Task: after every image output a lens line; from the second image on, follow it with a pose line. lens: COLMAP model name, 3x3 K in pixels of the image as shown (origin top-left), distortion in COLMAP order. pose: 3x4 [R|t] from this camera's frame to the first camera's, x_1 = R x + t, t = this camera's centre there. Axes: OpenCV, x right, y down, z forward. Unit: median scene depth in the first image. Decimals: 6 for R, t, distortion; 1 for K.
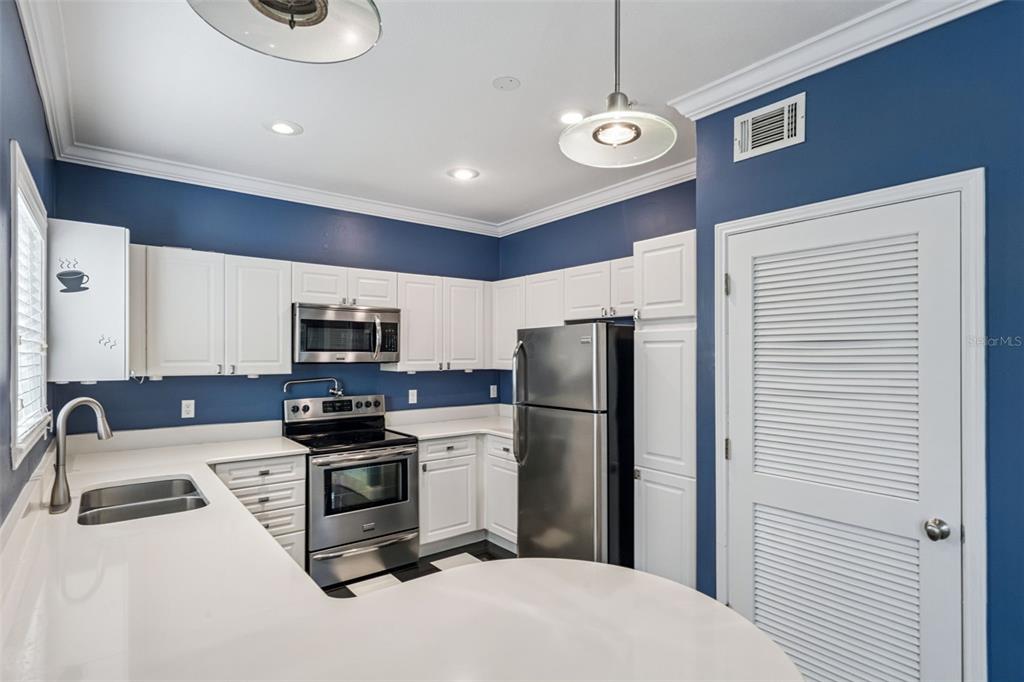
lens RADIAL K [[522.6, 0, 518.1], [0, 522.6, 346.9], [0, 0, 1]] dist [0.004646, 0.001968]
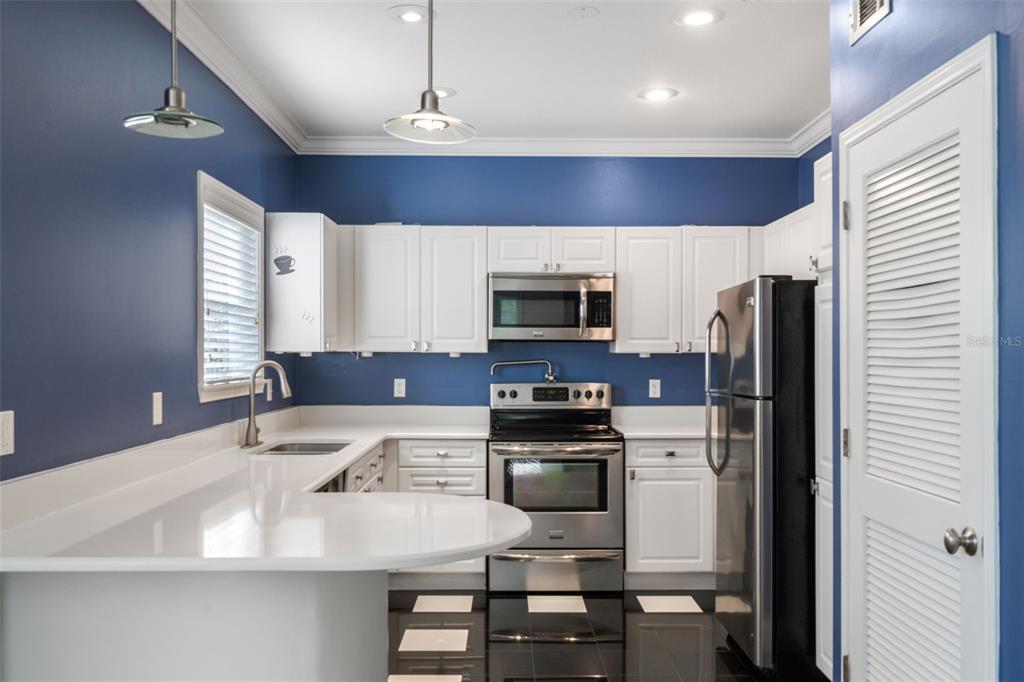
lens RADIAL K [[881.6, 0, 508.5], [0, 881.6, 342.9], [0, 0, 1]] dist [0.003642, -0.000619]
pose [[0.790755, -0.005242, -0.612110, 0.528353], [0.006558, 0.999978, -0.000092, 0.036284], [0.612097, -0.003942, 0.790773, -0.169045]]
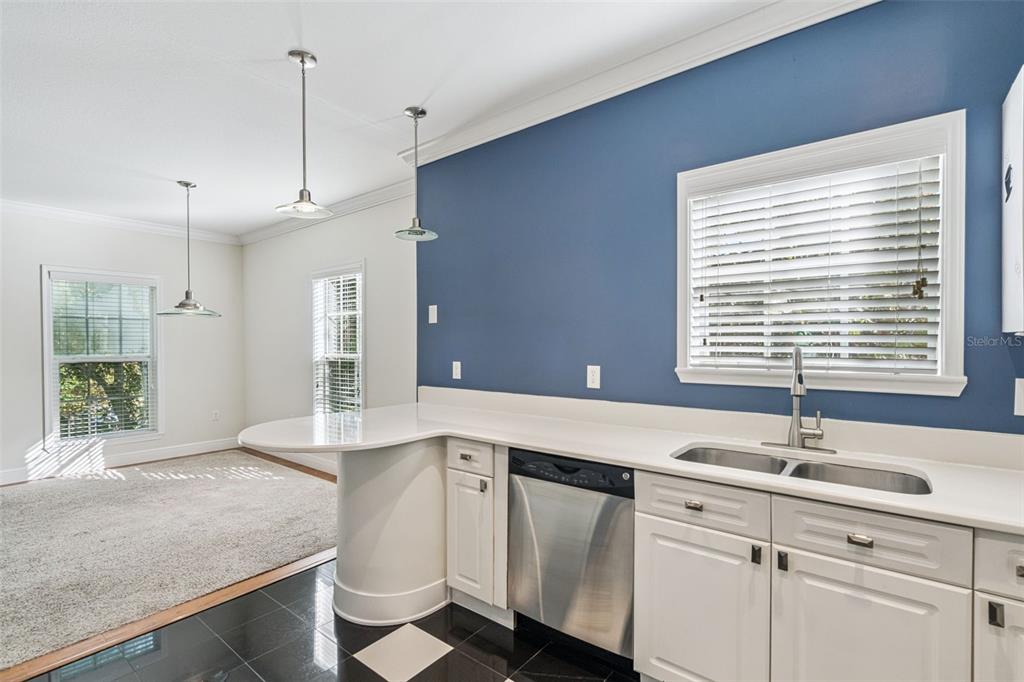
lens RADIAL K [[489.2, 0, 515.6], [0, 489.2, 343.6], [0, 0, 1]] dist [0.003162, -0.000625]
pose [[-0.975130, 0.008411, -0.221476, -0.071134], [0.008784, 0.999961, -0.000699, 0.053113], [0.221461, -0.002627, -0.975166, 1.066515]]
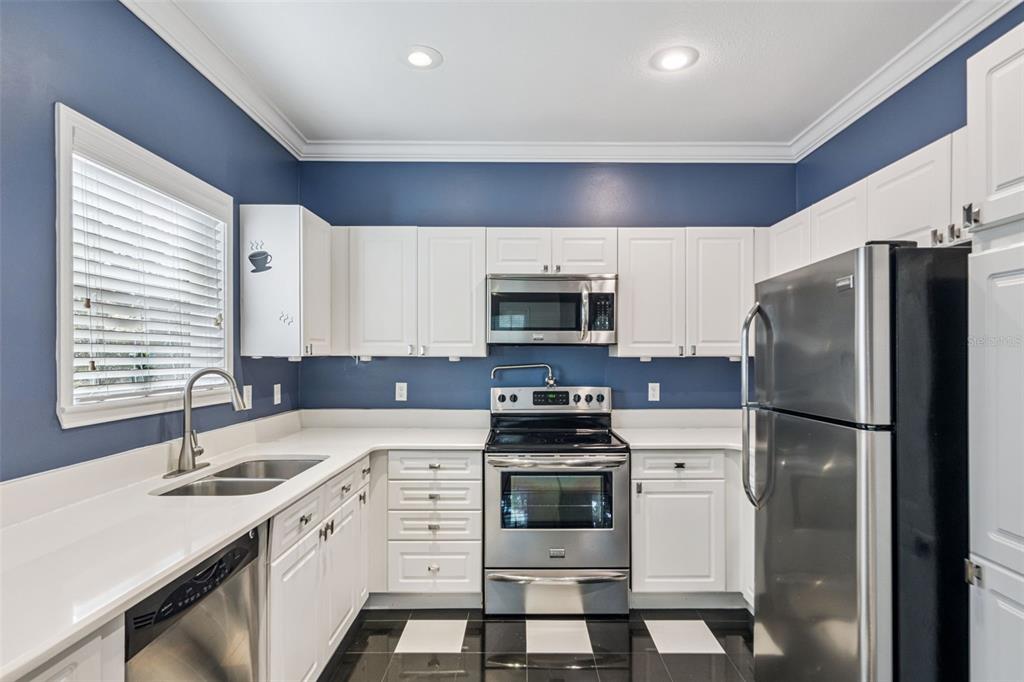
lens RADIAL K [[547.7, 0, 520.5], [0, 547.7, 351.4], [0, 0, 1]] dist [0.005126, -0.002499]
pose [[0.787304, -0.003945, -0.616552, 0.177903], [0.007983, 0.999961, 0.003797, 0.040577], [0.616513, -0.007911, 0.787305, 0.328015]]
